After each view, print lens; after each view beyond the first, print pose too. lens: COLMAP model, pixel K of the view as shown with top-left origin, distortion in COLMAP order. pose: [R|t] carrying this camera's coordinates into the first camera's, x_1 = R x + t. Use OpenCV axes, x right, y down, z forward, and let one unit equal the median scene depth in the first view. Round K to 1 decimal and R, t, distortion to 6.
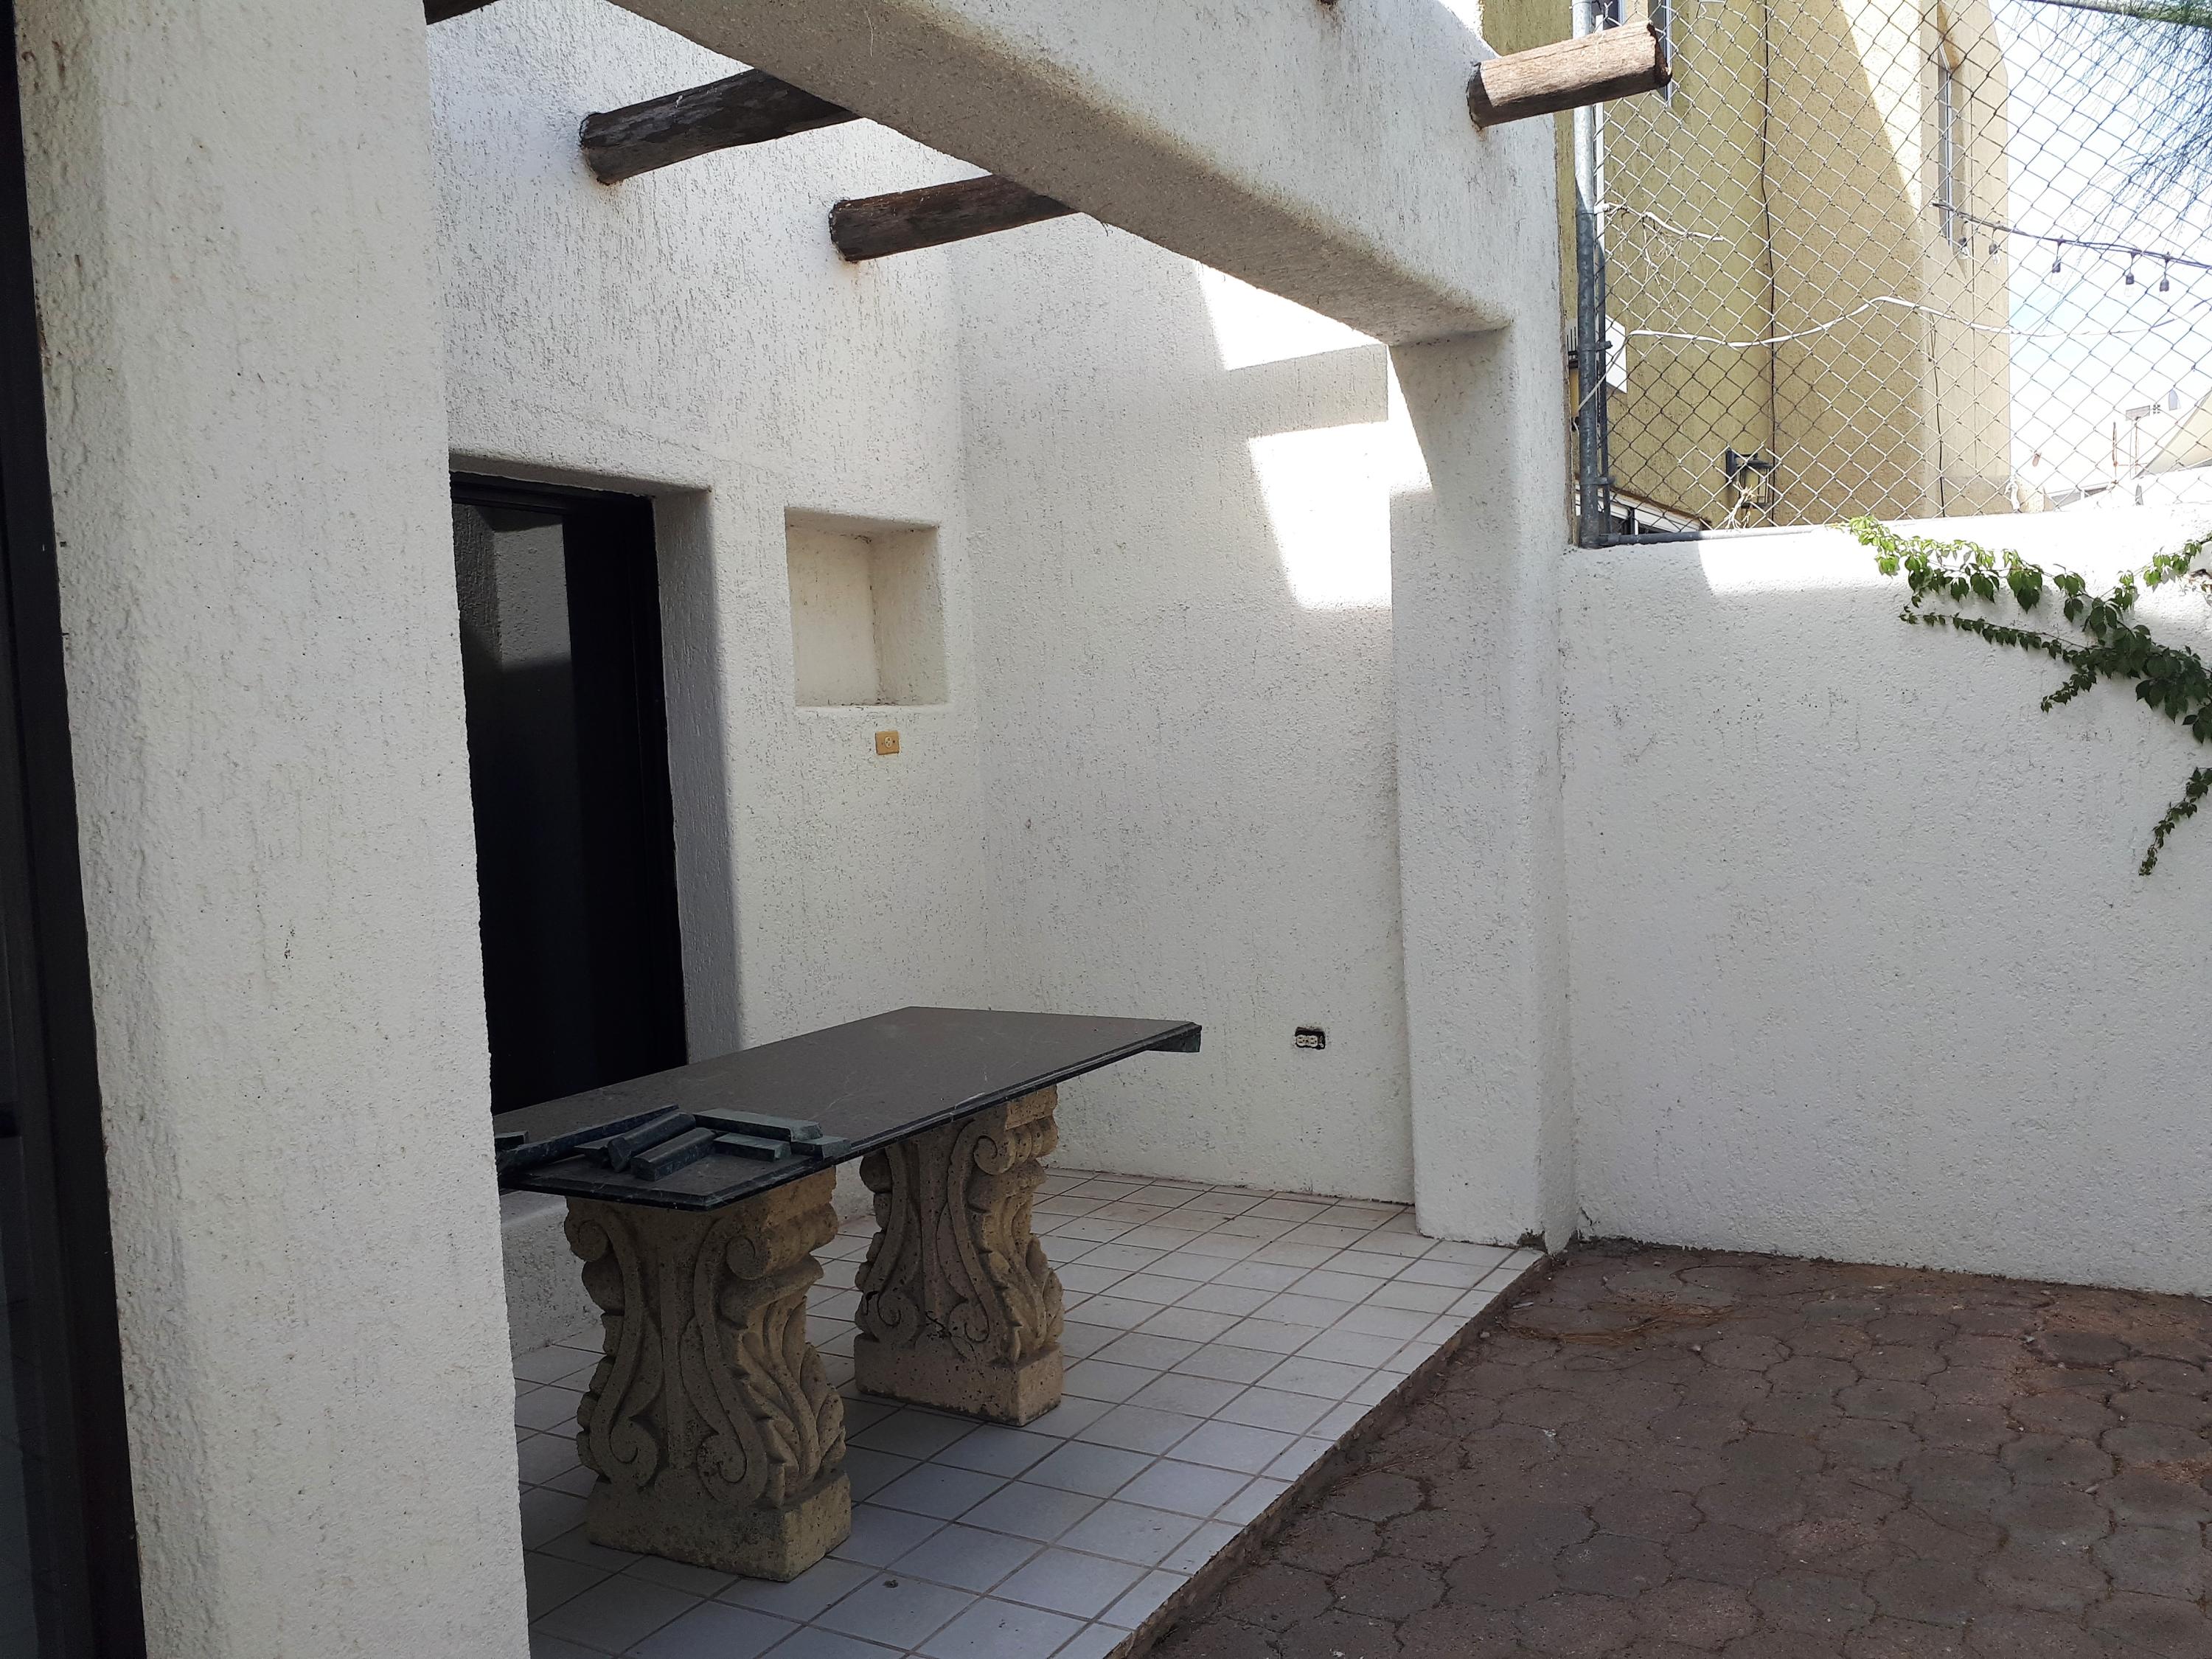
lens RADIAL K [[1812.1, 0, 1095.5], [0, 1812.1, 823.0], [0, 0, 1]] dist [0.054847, -0.064317]
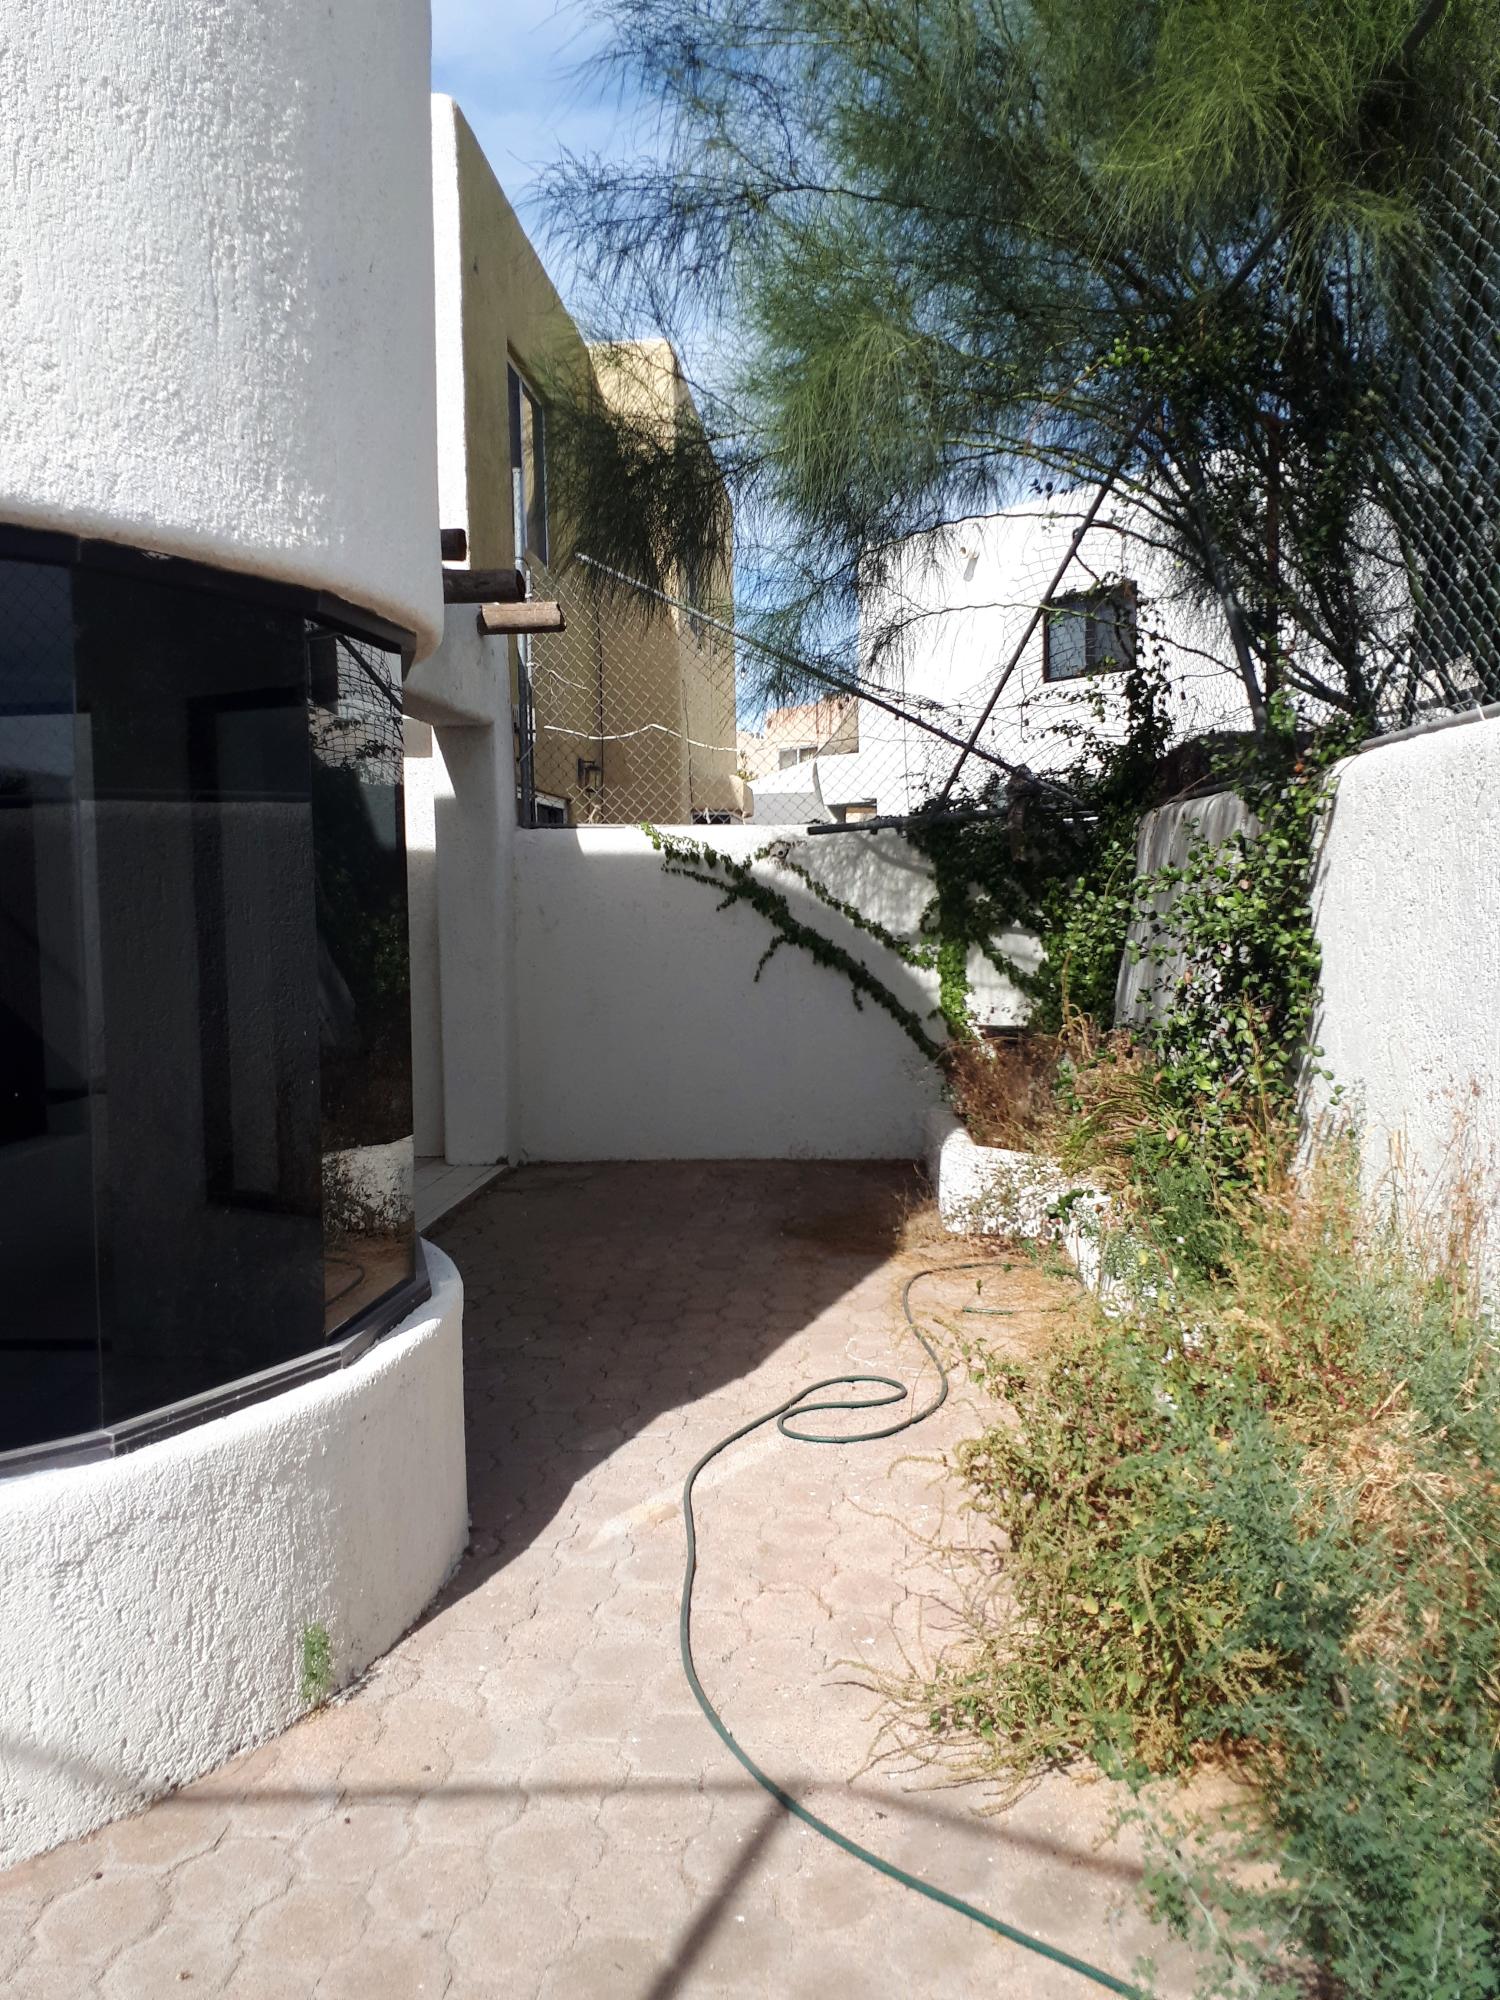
lens RADIAL K [[1638.5, 0, 749.0], [0, 1638.5, 999.5], [0, 0, 1]] dist [0.054847, -0.064317]
pose [[0.899629, -0.000373, 0.436655, -0.356446], [0.003341, 0.999976, -0.006028, 0.062886], [-0.436643, 0.006882, 0.899609, -0.889018]]
